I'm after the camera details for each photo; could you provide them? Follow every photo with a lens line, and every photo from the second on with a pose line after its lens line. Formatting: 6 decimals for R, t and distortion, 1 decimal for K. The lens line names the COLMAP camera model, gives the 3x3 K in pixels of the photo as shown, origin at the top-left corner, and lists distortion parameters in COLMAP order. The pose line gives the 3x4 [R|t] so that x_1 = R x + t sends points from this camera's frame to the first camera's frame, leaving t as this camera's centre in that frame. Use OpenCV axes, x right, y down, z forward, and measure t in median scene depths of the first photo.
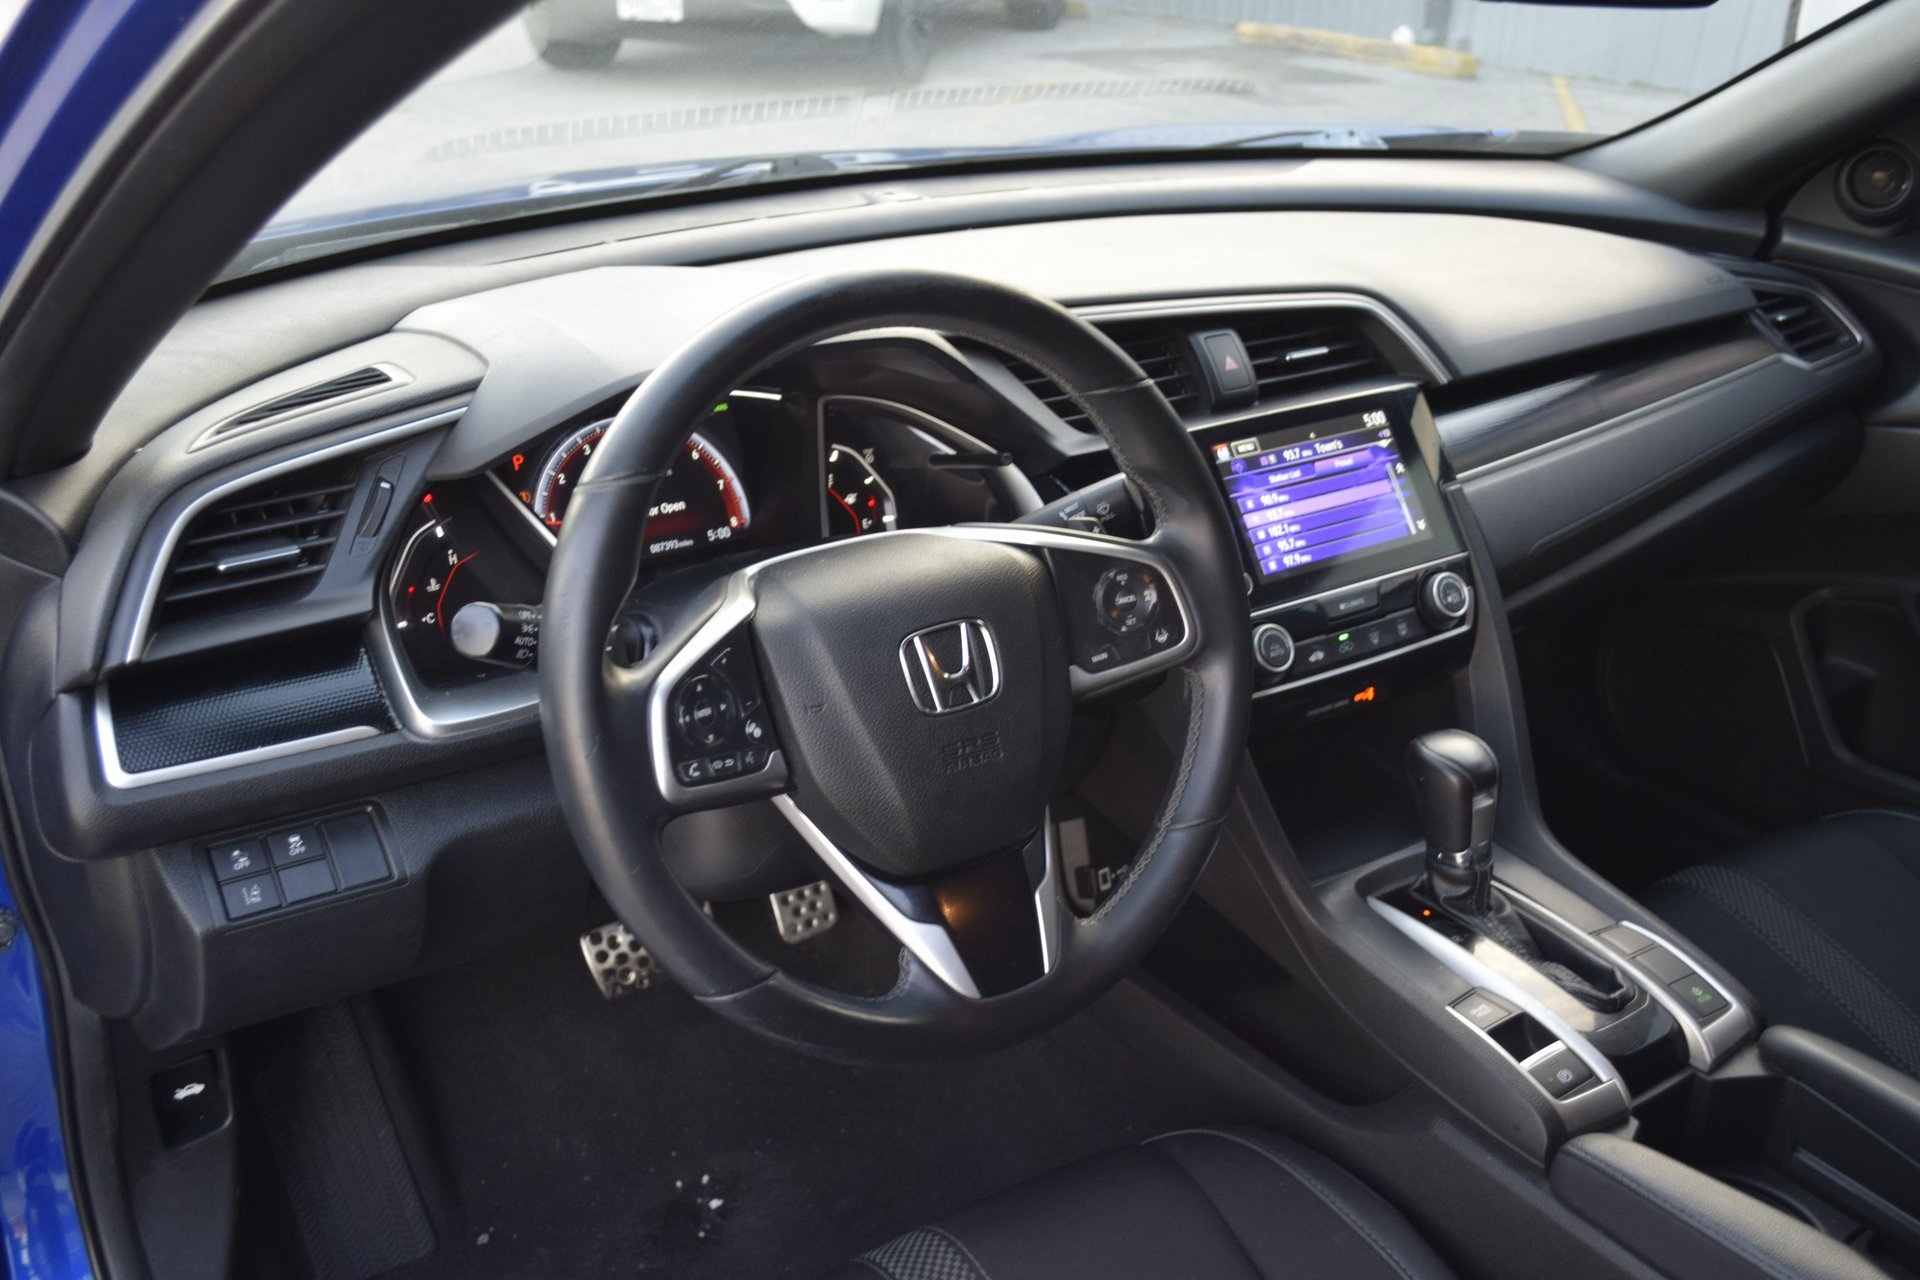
lens RADIAL K [[1668.8, 0, 934.6], [0, 1668.8, 682.3], [0, 0, 1]] dist [0.001249, -0.003306]
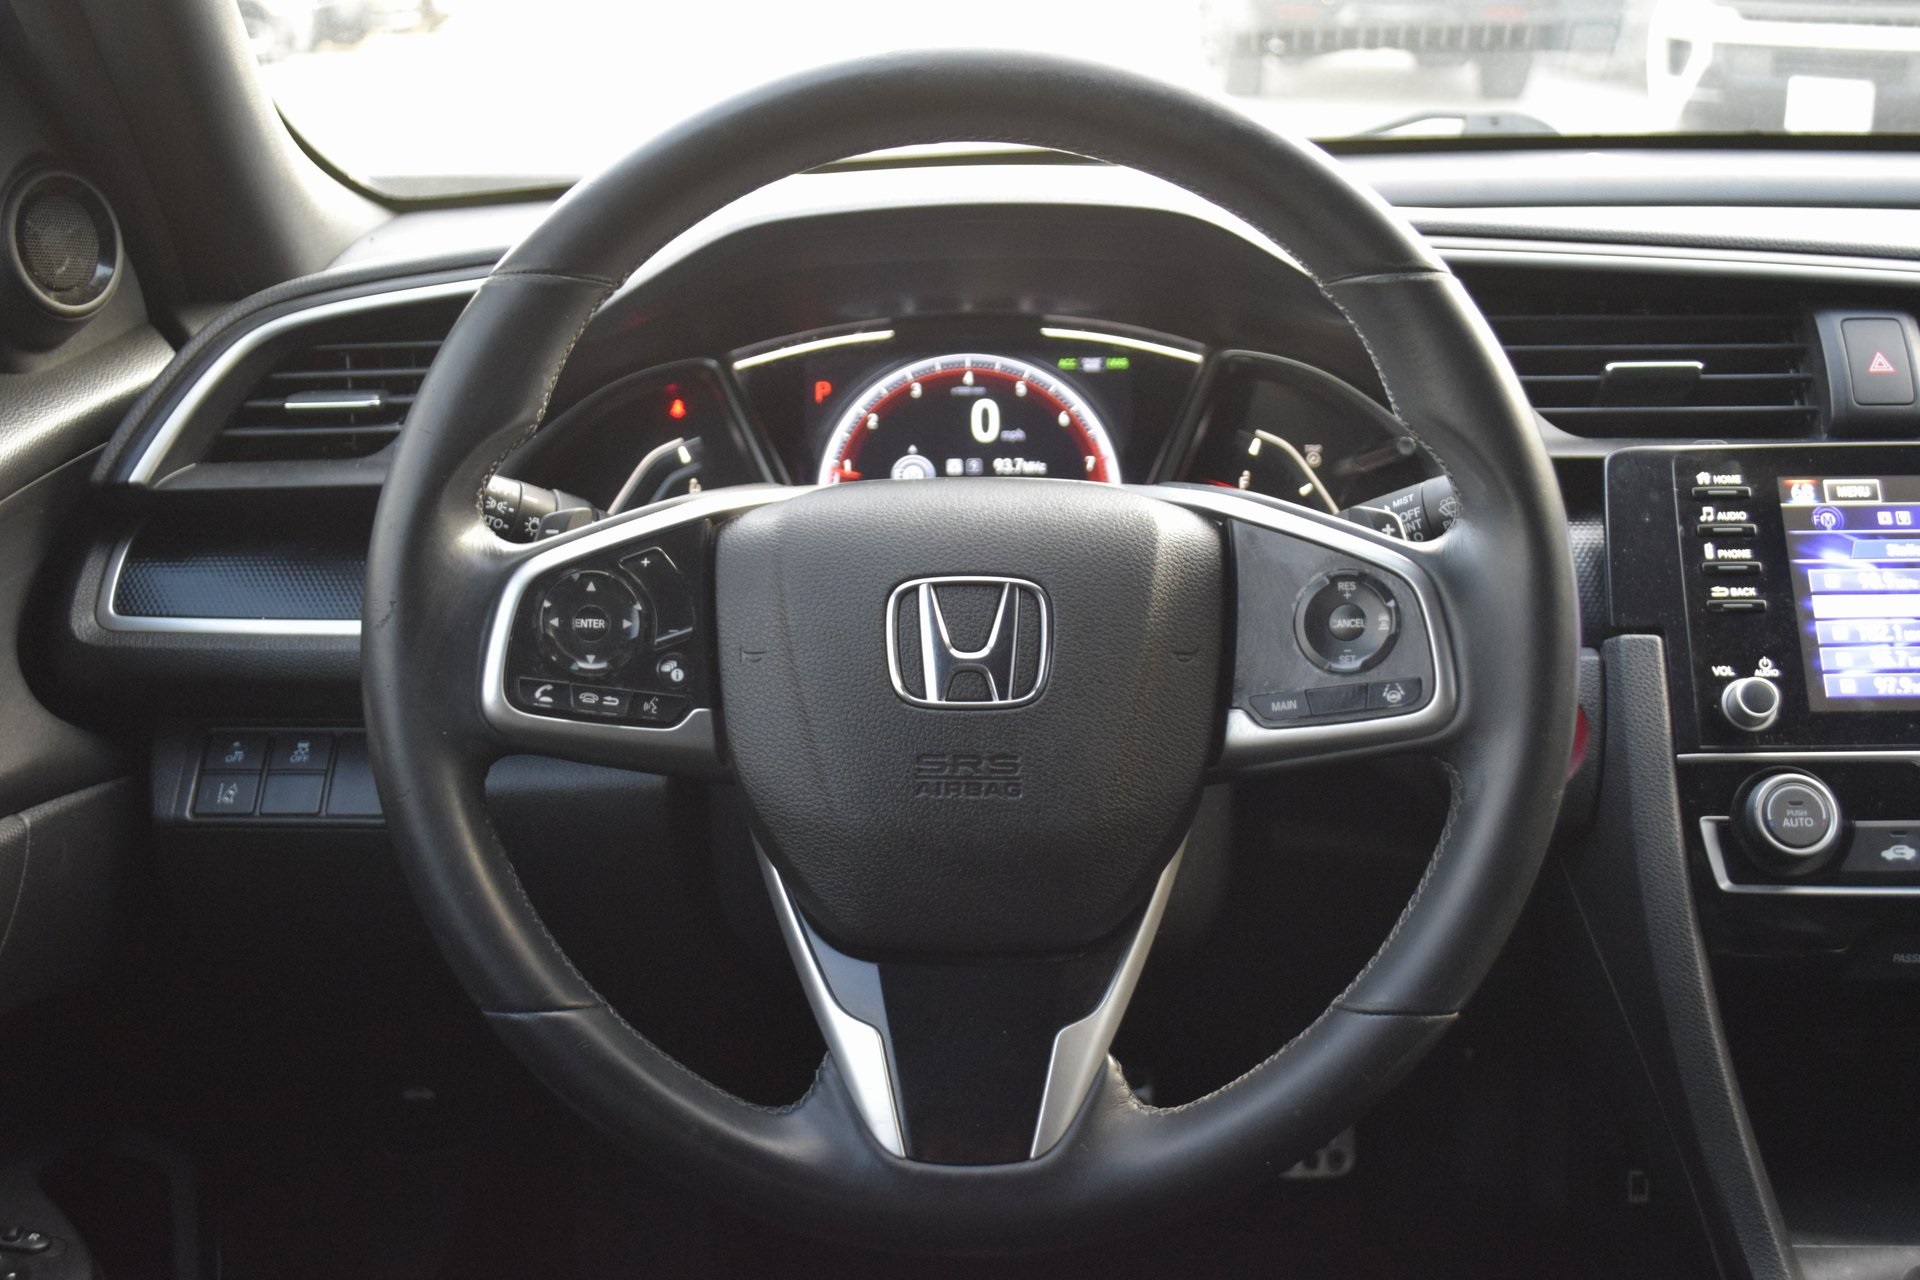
lens RADIAL K [[2107.2, 0, 957.6], [0, 2107.2, 661.3], [0, 0, 1]] dist [-0.016778, 0.000000]
pose [[0.837318, 0.154640, -0.524391, 0.320392], [-0.223019, 0.972343, -0.069366, 0.041712], [0.499161, 0.175030, 0.848647, 0.213189]]
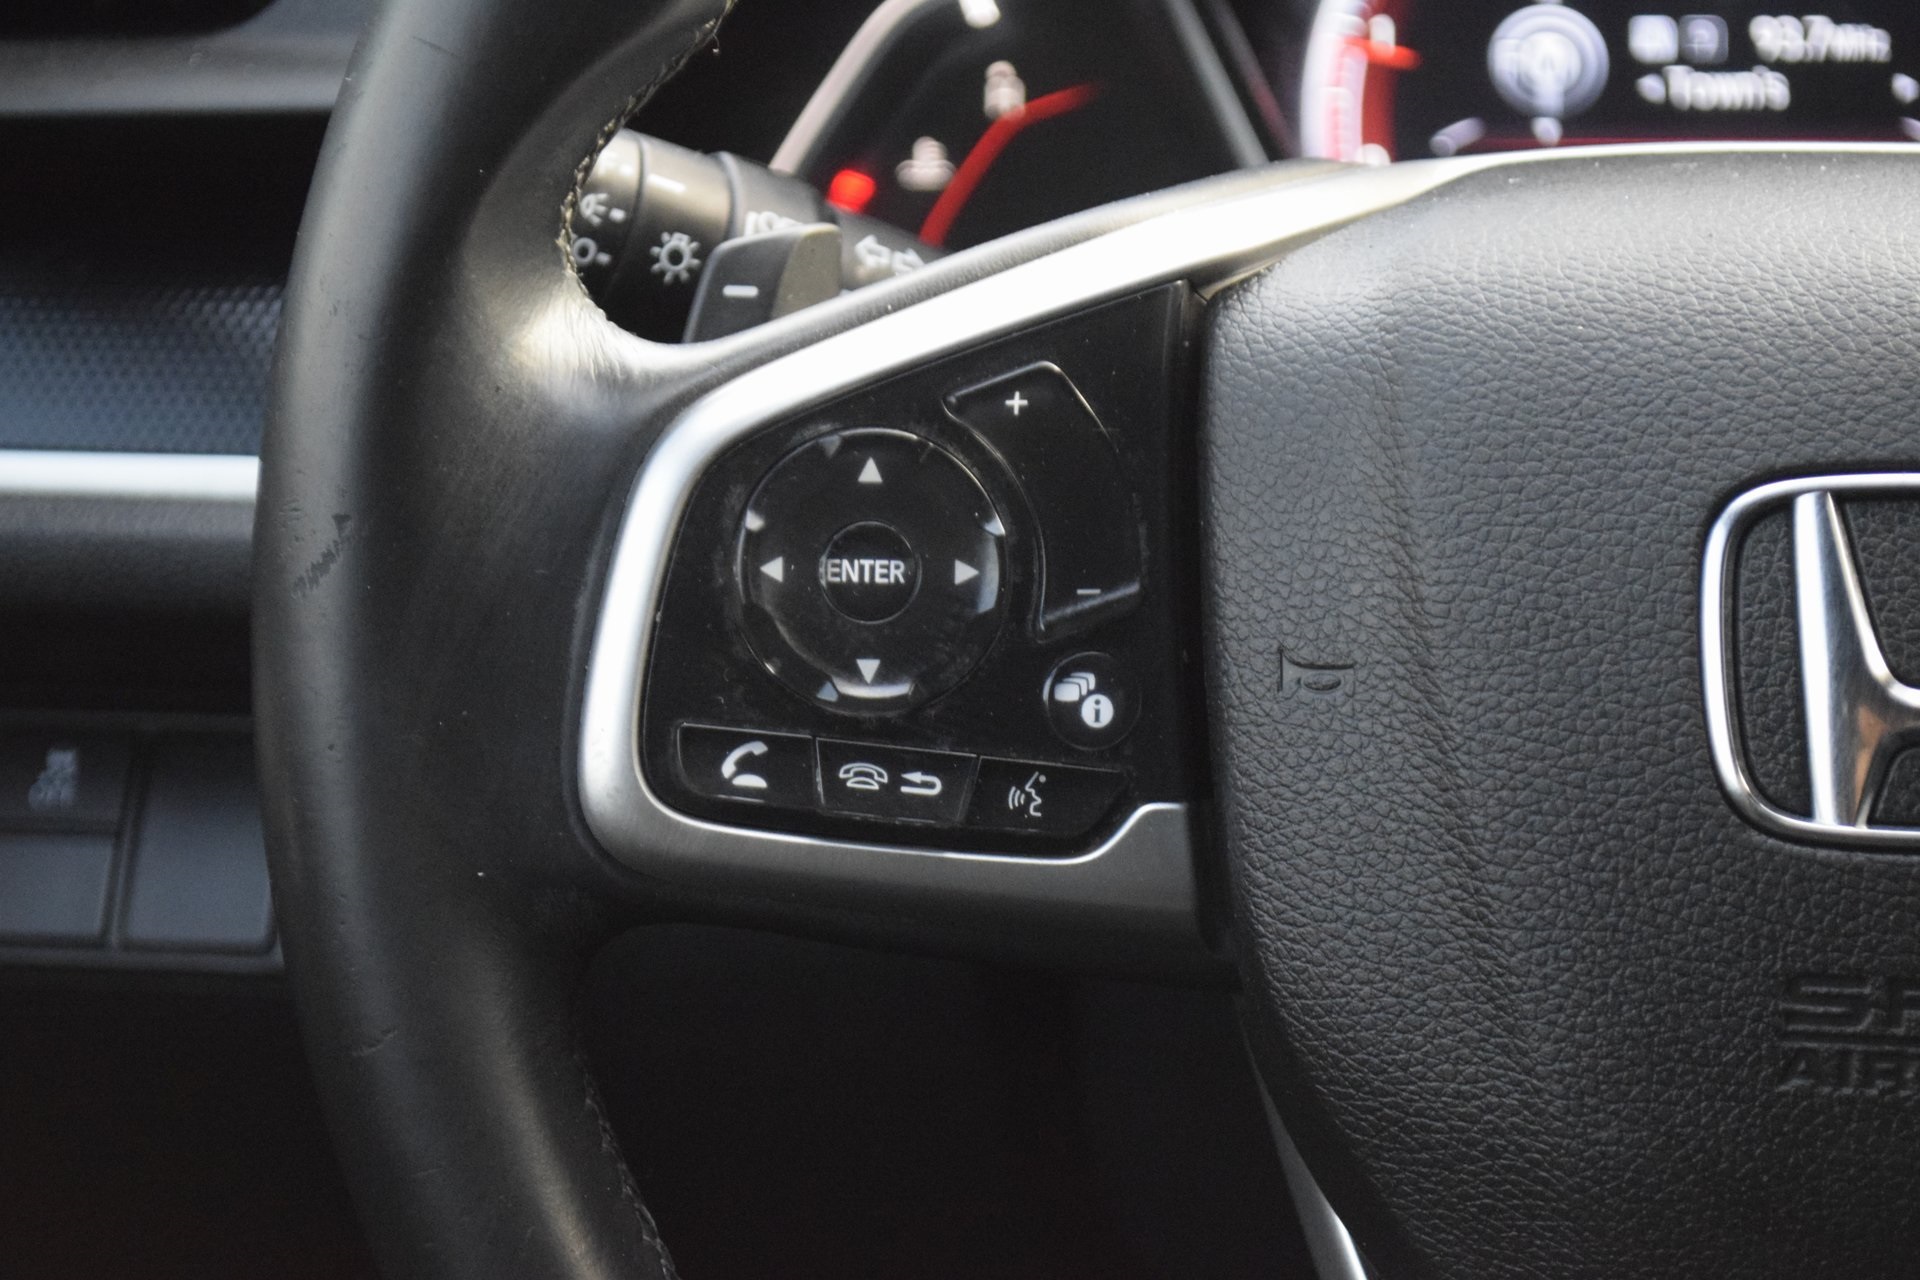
lens RADIAL K [[4383.6, 0, 958.3], [0, 4383.6, 641.7], [0, 0, 1]] dist [-0.018577, 0.000000]
pose [[0.791492, 0.214875, -0.572162, 0.184288], [-0.241127, 0.970007, 0.030725, 0.002714], [0.561603, 0.113645, 0.819565, 0.301151]]
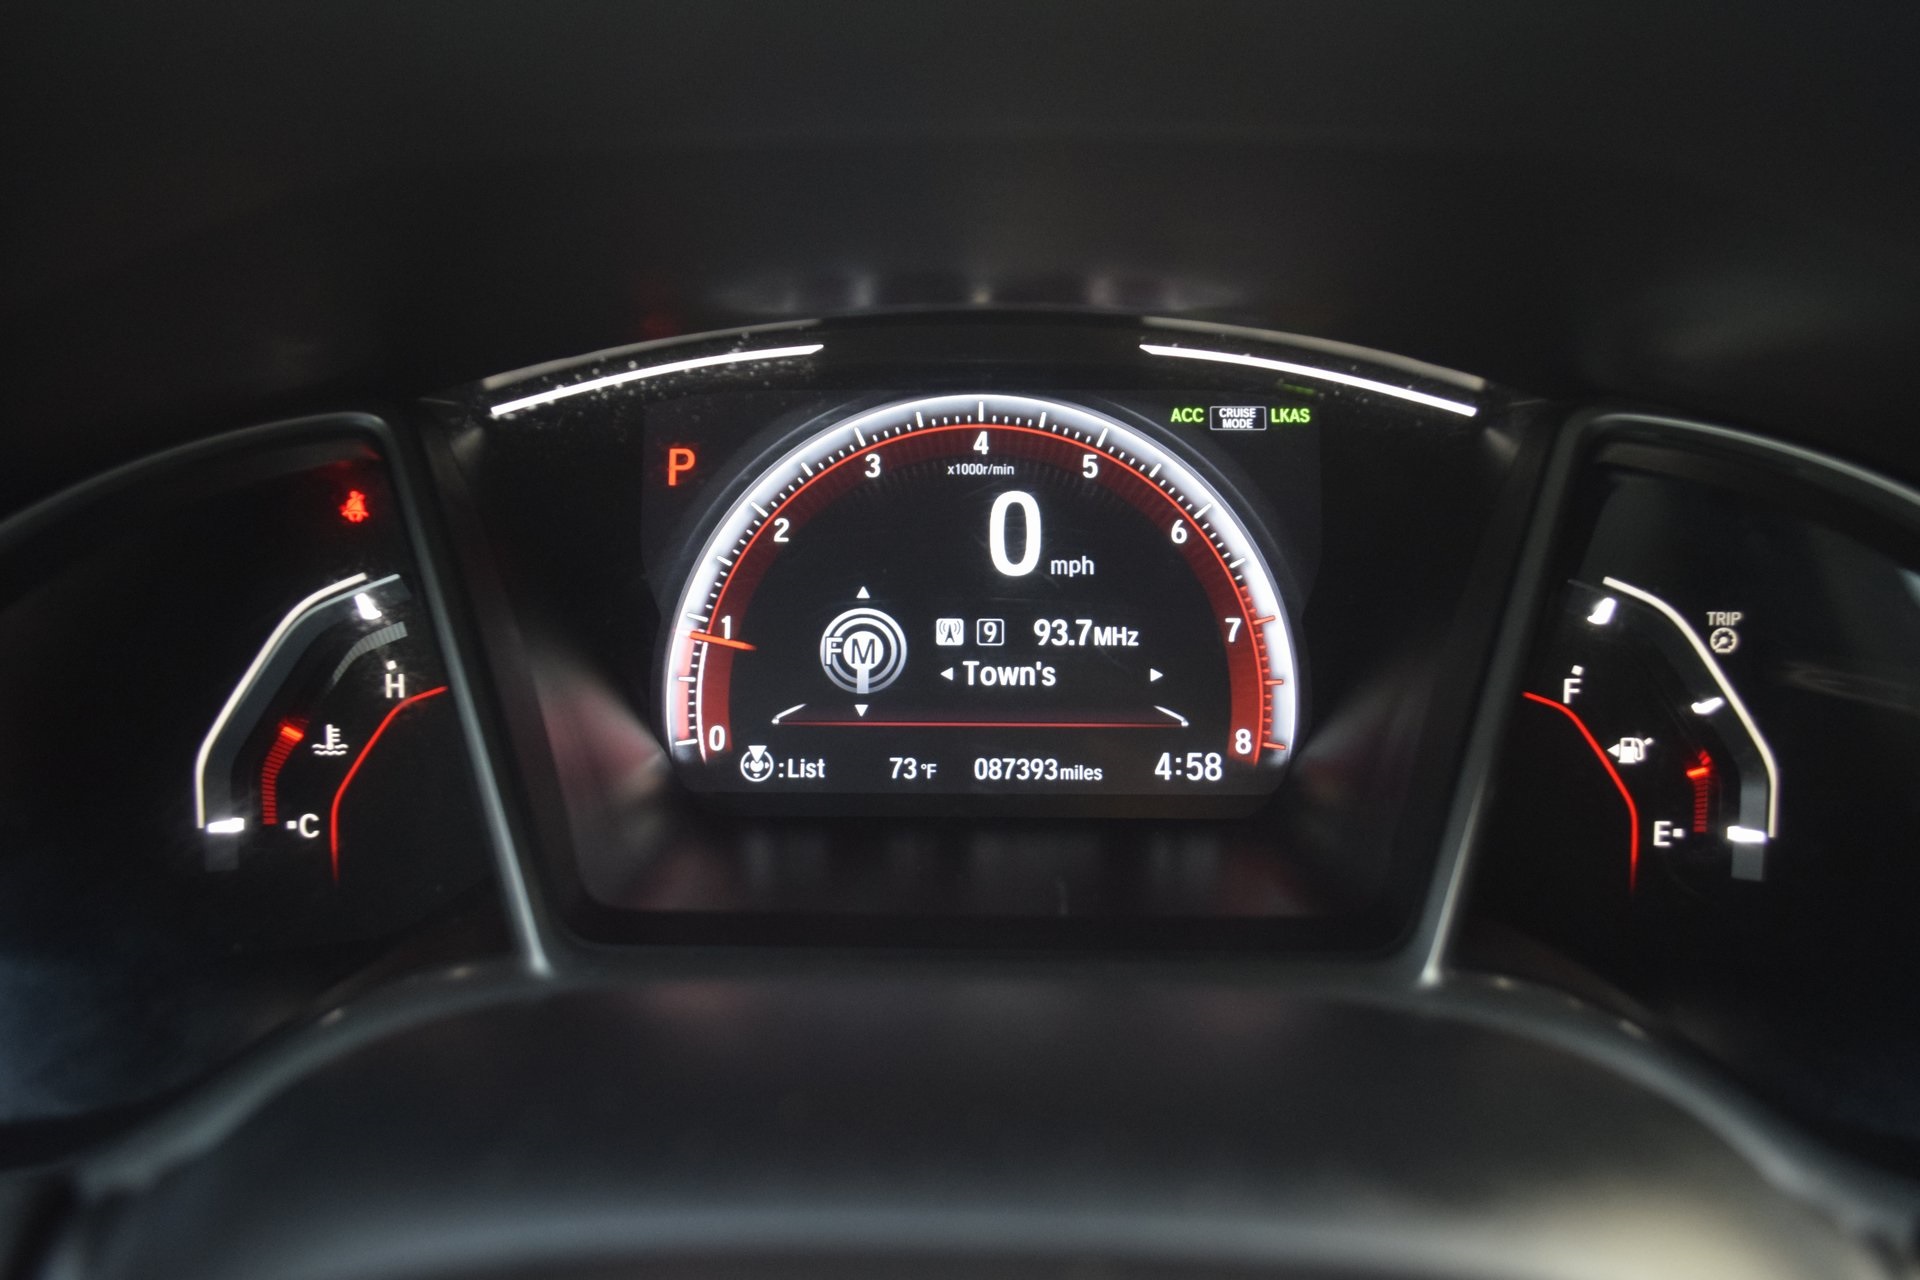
lens RADIAL K [[1488.8, 0, 965.2], [0, 1488.8, 646.9], [0, 0, 1]] dist [-0.027137, 0.019391]
pose [[0.831663, 0.205774, -0.515745, -0.014148], [-0.238449, 0.971150, 0.002962, -0.103915], [0.501476, 0.120516, 0.856737, 0.716332]]
